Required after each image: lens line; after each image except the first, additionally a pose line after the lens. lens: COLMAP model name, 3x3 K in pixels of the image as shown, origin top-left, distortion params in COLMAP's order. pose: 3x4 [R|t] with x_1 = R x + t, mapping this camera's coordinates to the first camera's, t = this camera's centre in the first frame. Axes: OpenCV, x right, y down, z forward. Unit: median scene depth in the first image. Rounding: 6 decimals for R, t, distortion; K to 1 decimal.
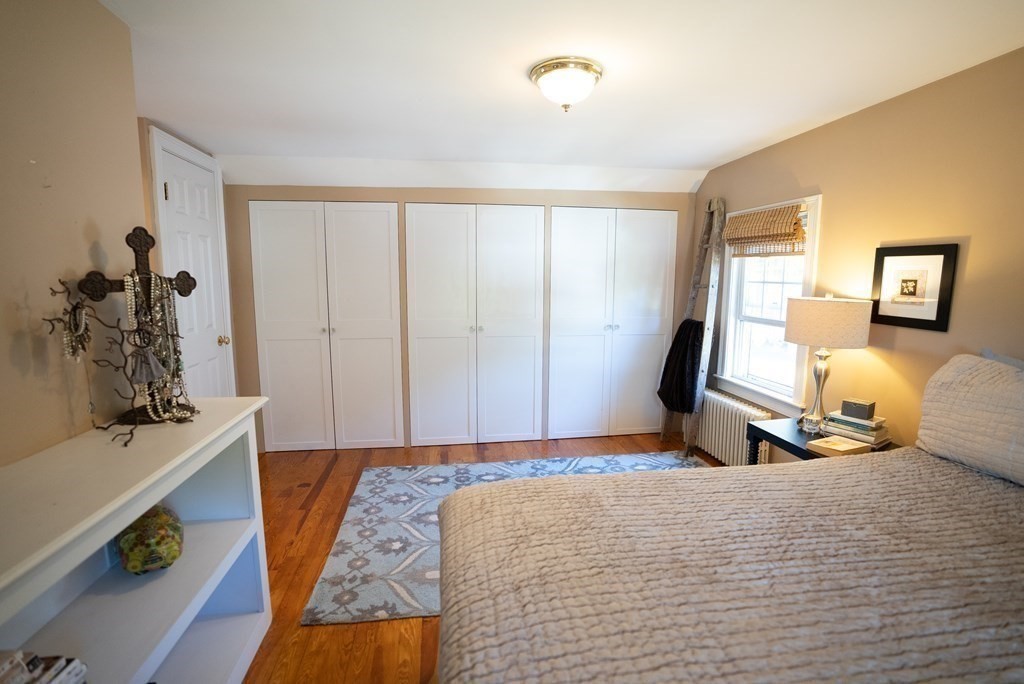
lens RADIAL K [[472.9, 0, 516.9], [0, 472.9, 339.9], [0, 0, 1]] dist [-0.061211, 0.020484]
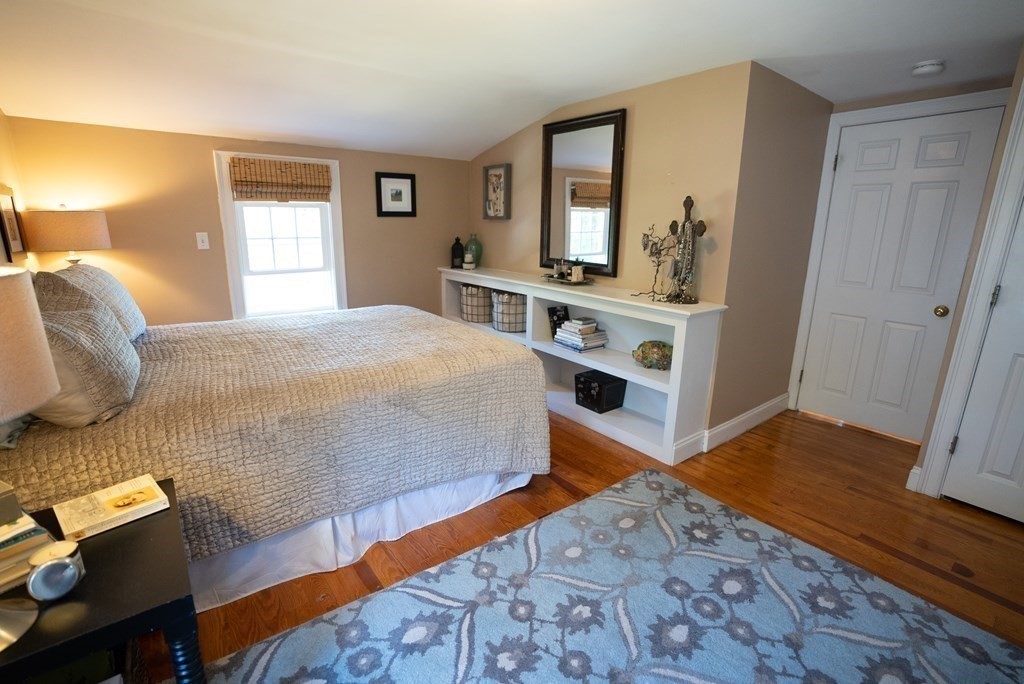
lens RADIAL K [[472.9, 0, 497.4], [0, 472.9, 348.6], [0, 0, 1]] dist [-0.061211, 0.020484]
pose [[-0.887435, 0.108867, -0.447893, 0.455171], [-0.076950, 0.923080, 0.376833, -0.195478], [0.454465, 0.368880, -0.810796, 1.445969]]
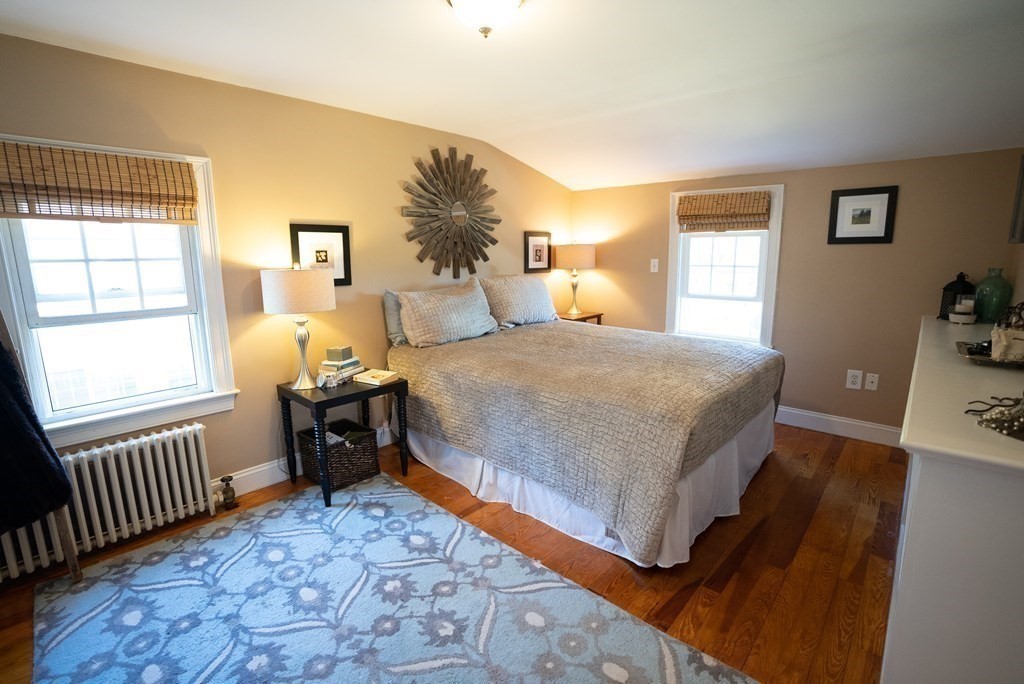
lens RADIAL K [[472.9, 0, 510.3], [0, 472.9, 338.4], [0, 0, 1]] dist [-0.061211, 0.020484]
pose [[-0.620195, -0.133253, 0.773047, -0.505483], [0.116801, 0.958795, 0.258978, -0.158915], [-0.775703, 0.250909, -0.579076, 1.294212]]
